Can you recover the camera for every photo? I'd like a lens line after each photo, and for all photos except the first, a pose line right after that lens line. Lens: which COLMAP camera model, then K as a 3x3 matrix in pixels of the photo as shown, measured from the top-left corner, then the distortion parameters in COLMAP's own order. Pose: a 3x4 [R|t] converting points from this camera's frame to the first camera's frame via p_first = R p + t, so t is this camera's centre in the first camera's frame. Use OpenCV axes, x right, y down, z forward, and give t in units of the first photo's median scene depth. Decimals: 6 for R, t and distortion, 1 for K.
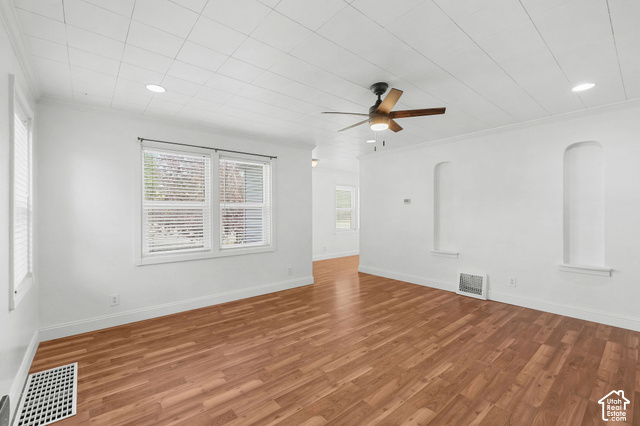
lens RADIAL K [[280.2, 0, 320.2], [0, 280.2, 213.2], [0, 0, 1]] dist [-0.001270, -0.000212]
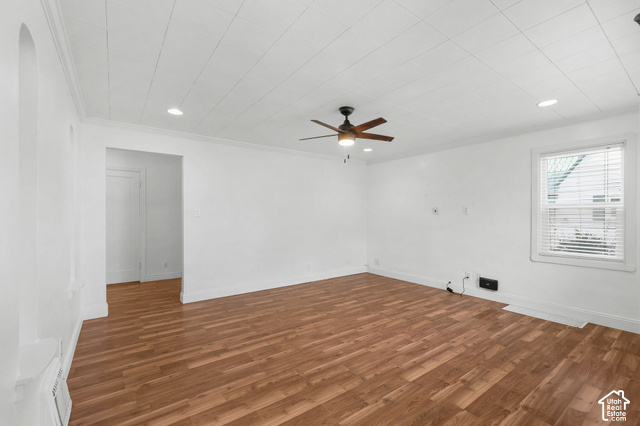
lens RADIAL K [[280.2, 0, 319.4], [0, 280.2, 214.4], [0, 0, 1]] dist [-0.001270, -0.000212]
pose [[-0.997300, 0.003400, 0.073350, 0.228284], [0.003332, 0.999994, -0.001048, -0.003334], [-0.073353, -0.000801, -0.997306, 2.077915]]
